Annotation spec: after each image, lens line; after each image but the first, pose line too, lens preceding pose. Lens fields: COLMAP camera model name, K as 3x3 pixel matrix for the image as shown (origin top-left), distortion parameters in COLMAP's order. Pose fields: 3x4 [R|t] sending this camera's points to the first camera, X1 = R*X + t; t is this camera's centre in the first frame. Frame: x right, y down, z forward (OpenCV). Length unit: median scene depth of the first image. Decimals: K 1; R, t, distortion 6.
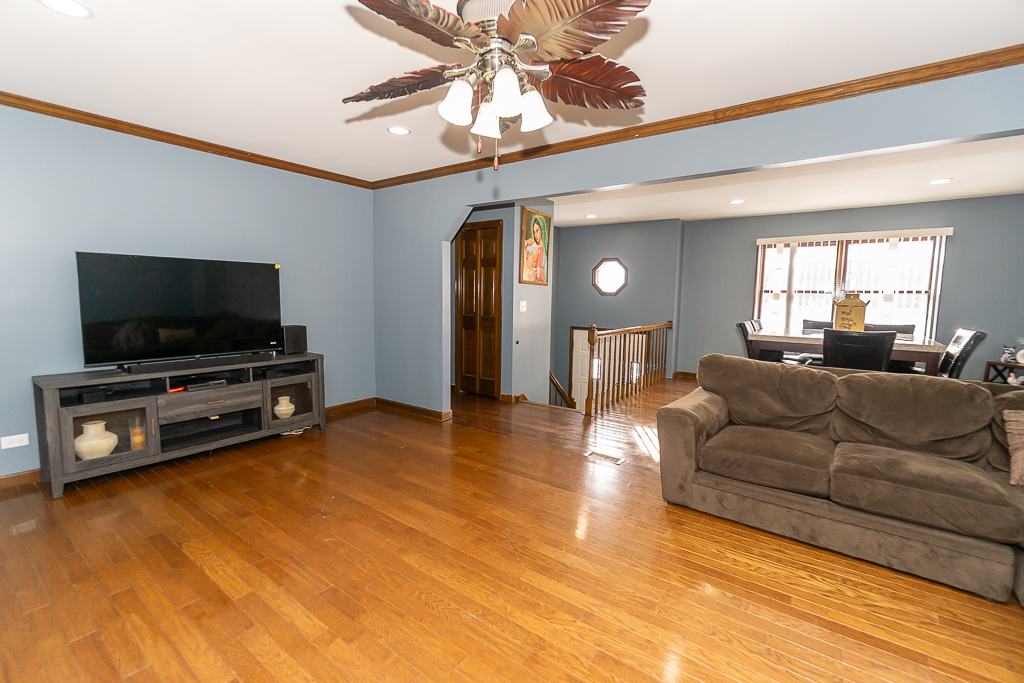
lens RADIAL K [[441.0, 0, 511.2], [0, 441.0, 342.1], [0, 0, 1]] dist [-0.004771, -0.000838]
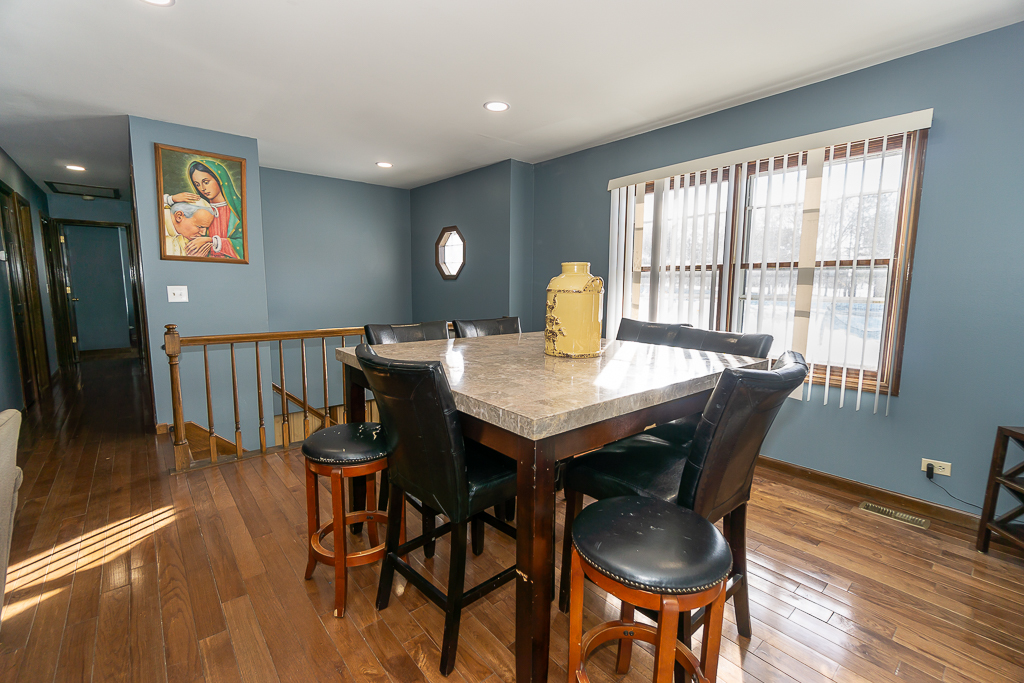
lens RADIAL K [[441.0, 0, 512.9], [0, 441.0, 337.0], [0, 0, 1]] dist [-0.004771, -0.000838]
pose [[0.973498, 0.021449, -0.227686, 0.667980], [-0.019164, 0.999741, 0.012241, -0.033011], [0.227890, -0.007553, 0.973658, 0.451236]]
